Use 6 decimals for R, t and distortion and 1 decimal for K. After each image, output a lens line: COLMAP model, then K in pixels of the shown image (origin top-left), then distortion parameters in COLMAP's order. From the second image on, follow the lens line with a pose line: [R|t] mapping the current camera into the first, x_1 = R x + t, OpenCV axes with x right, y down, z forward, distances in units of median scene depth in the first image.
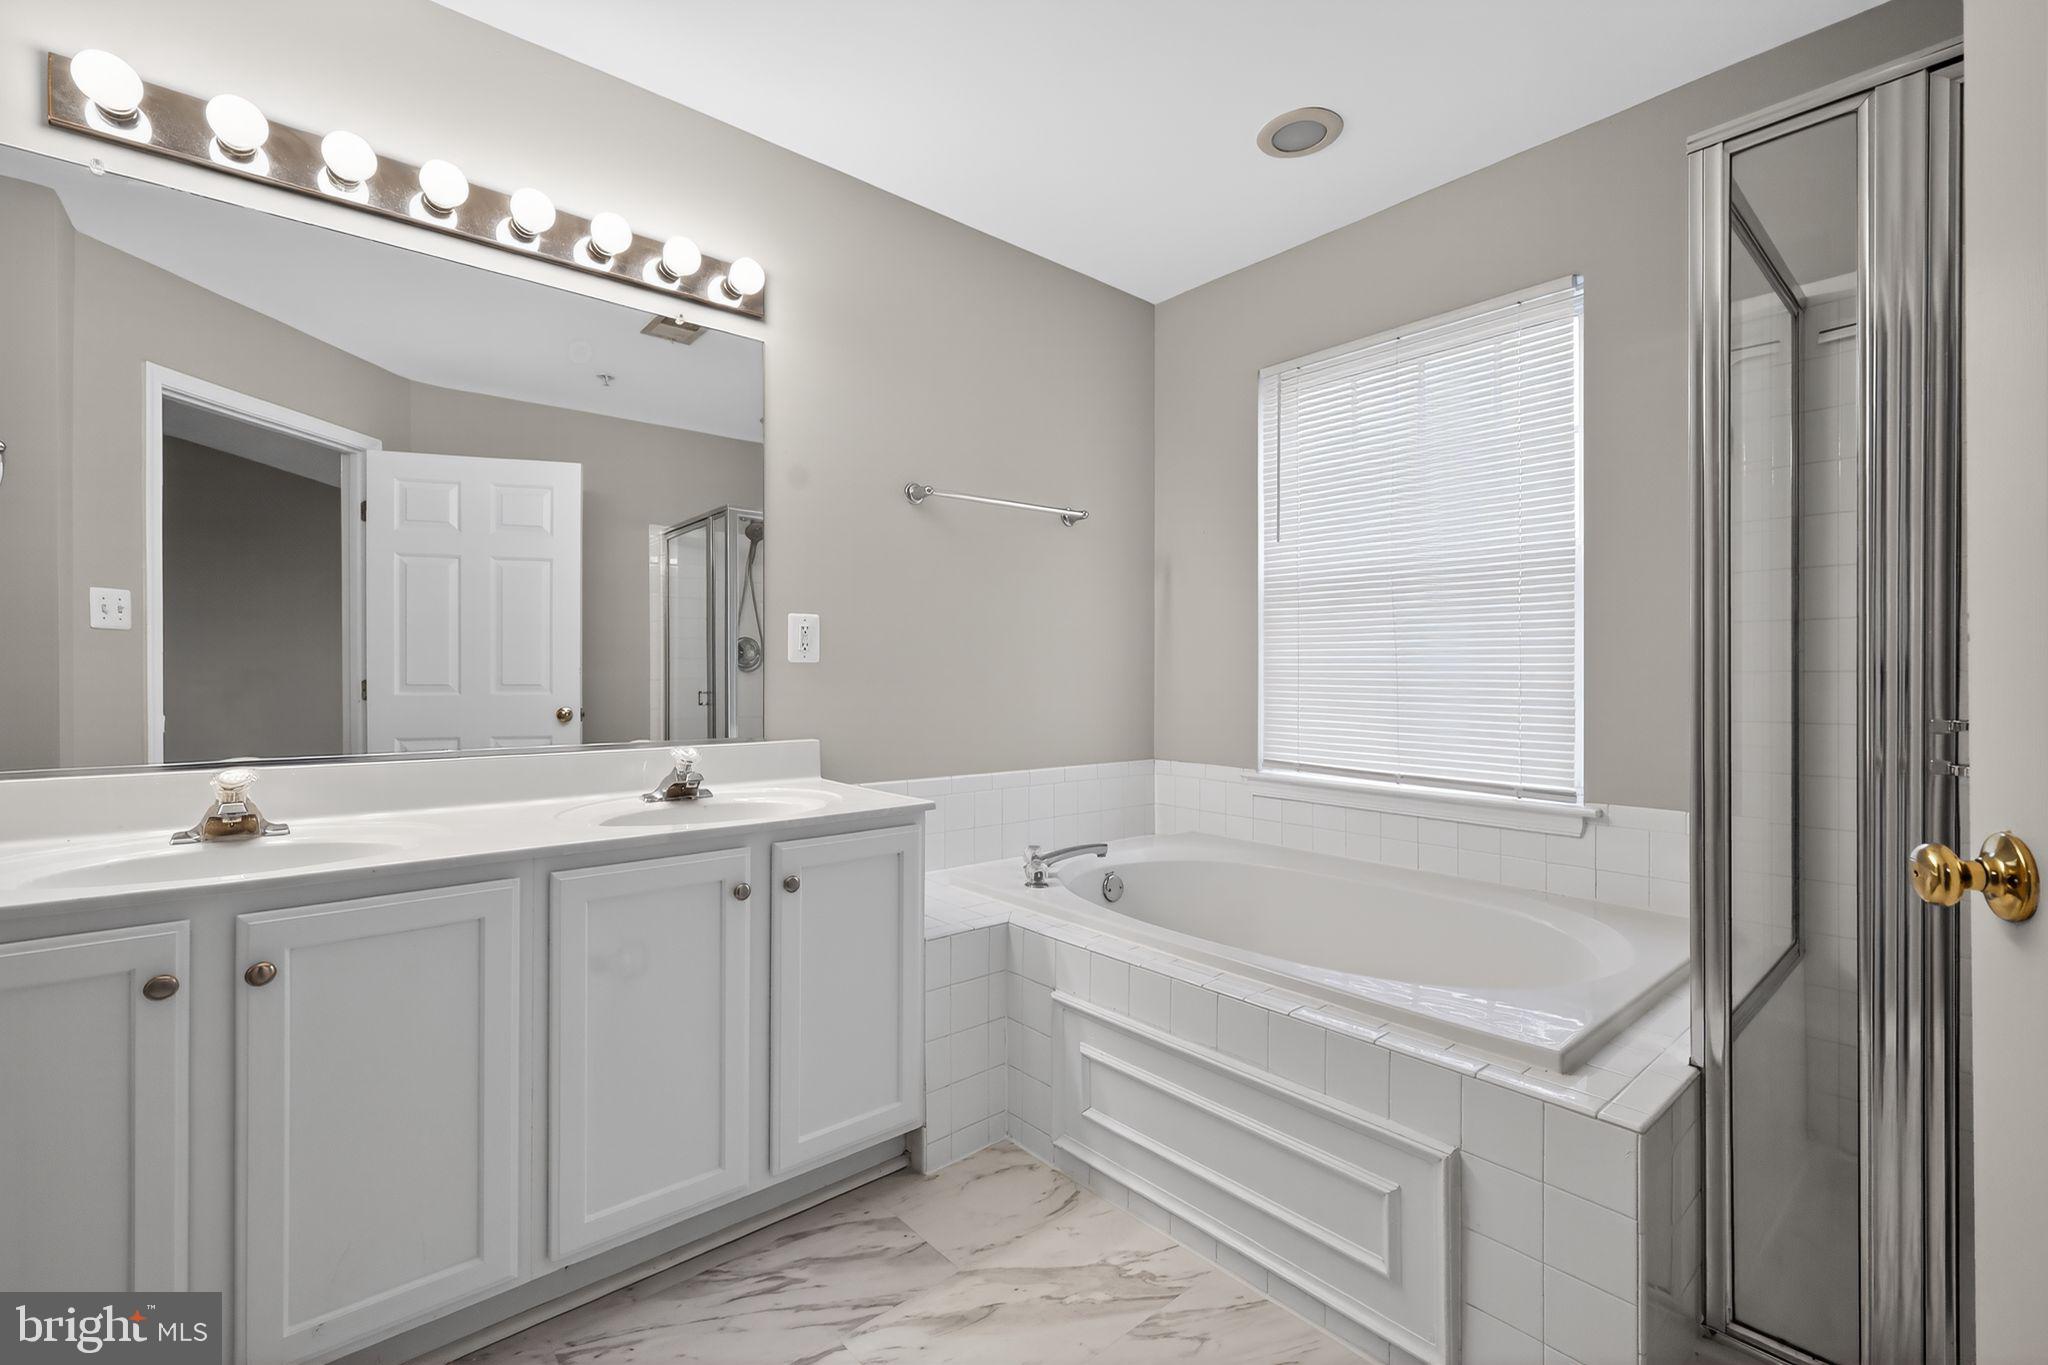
lens RADIAL K [[895.4, 0, 1032.5], [0, 895.4, 674.6], [0, 0, 1]] dist [0.003000, -0.000552]
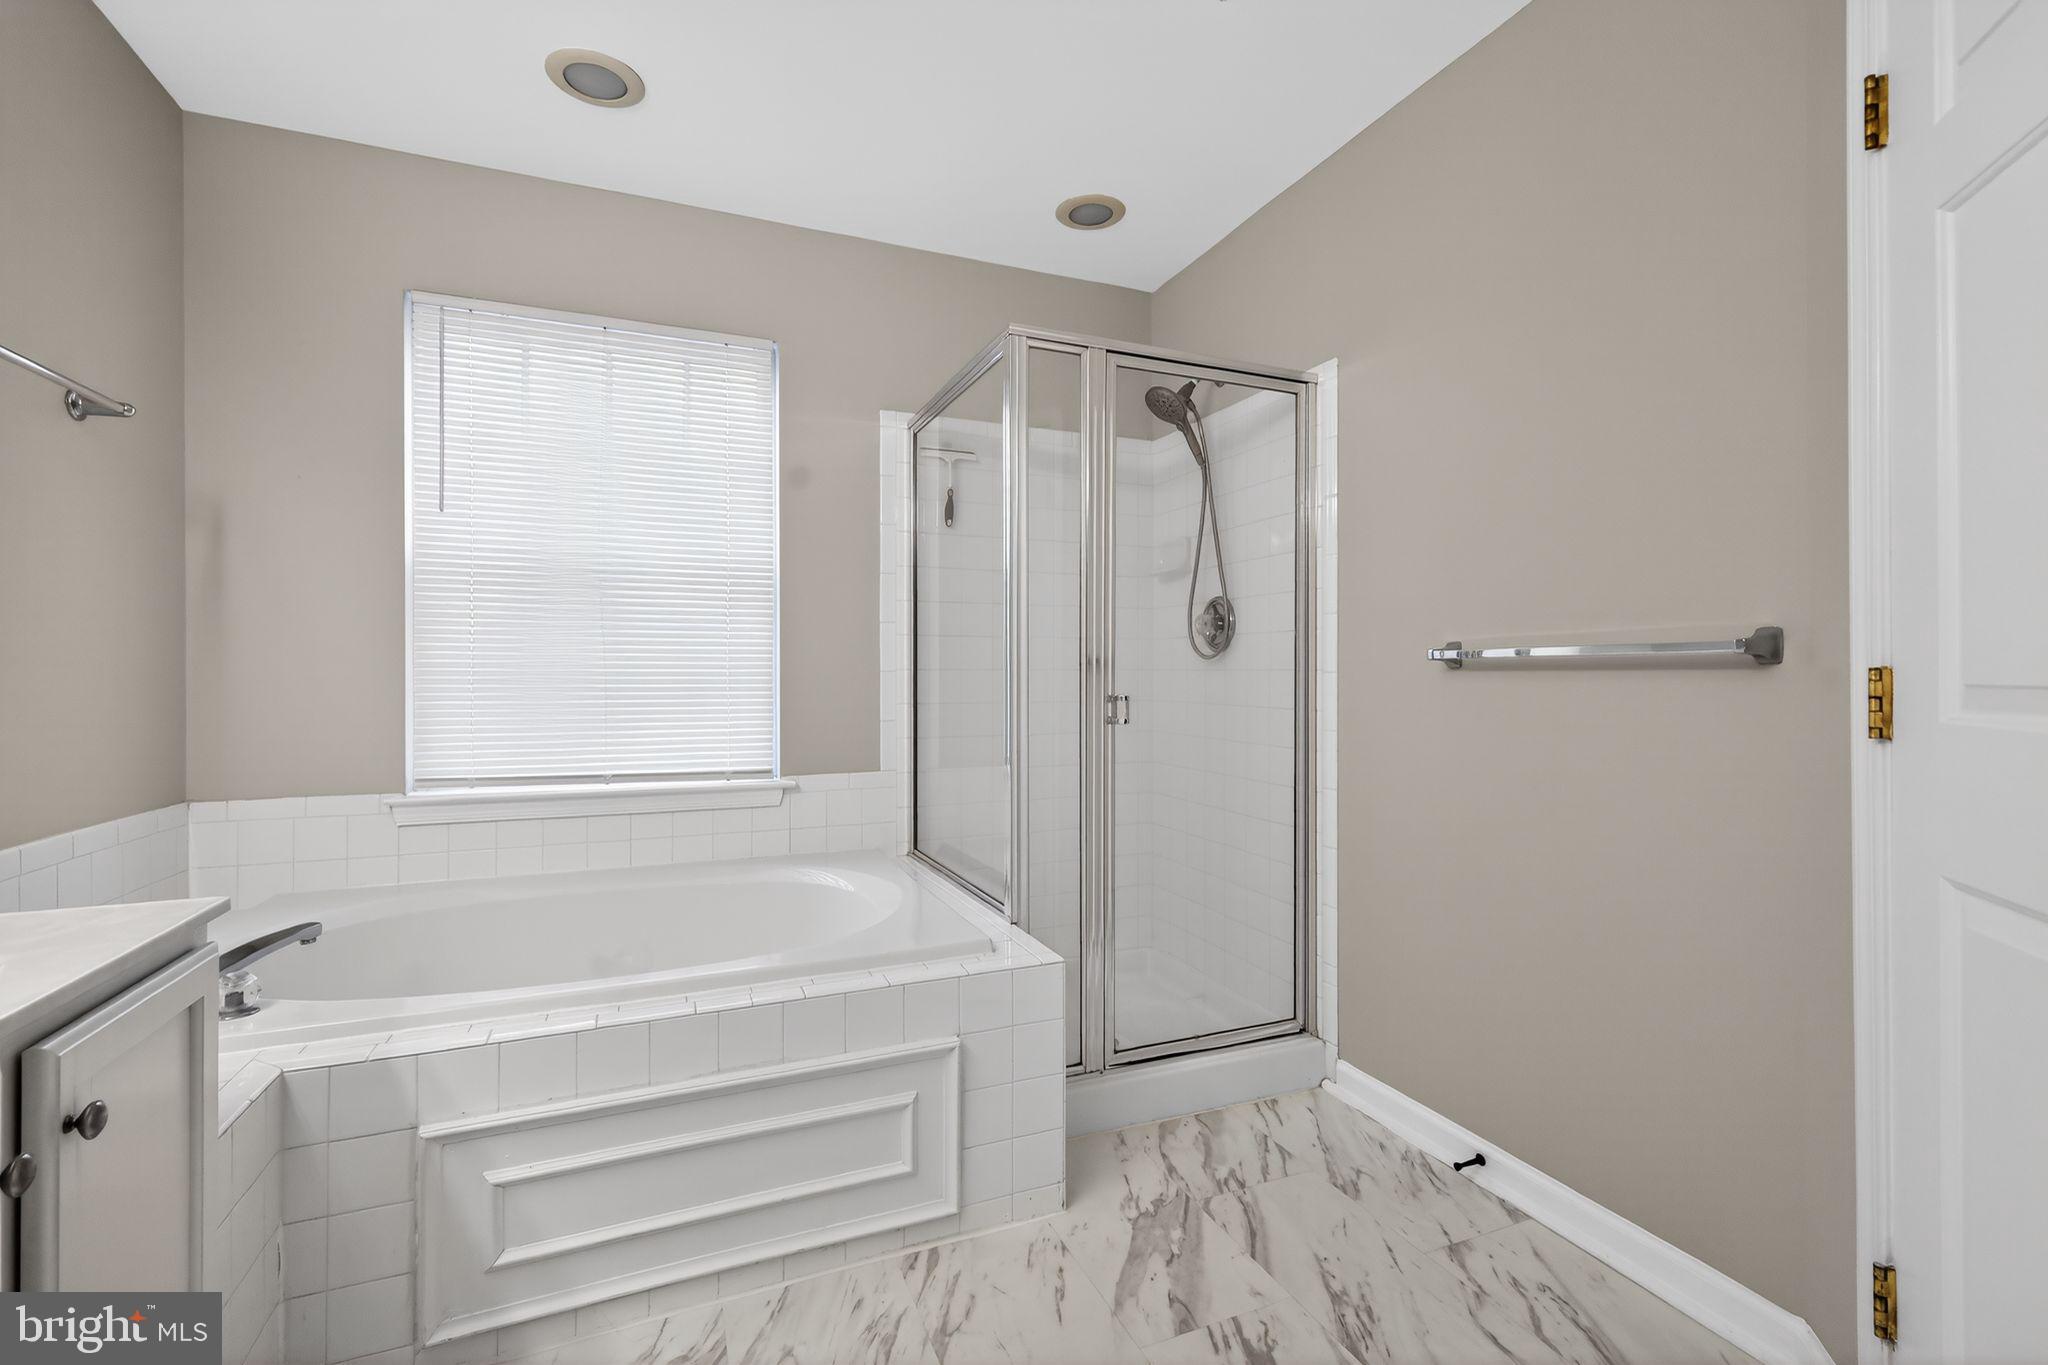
lens RADIAL K [[895.4, 0, 1036.2], [0, 895.4, 673.8], [0, 0, 1]] dist [0.003000, -0.000552]
pose [[0.309980, -0.006288, 0.950722, -0.436181], [0.001955, 0.999980, 0.005976, -0.003874], [-0.950741, 0.000006, 0.309986, 0.292196]]
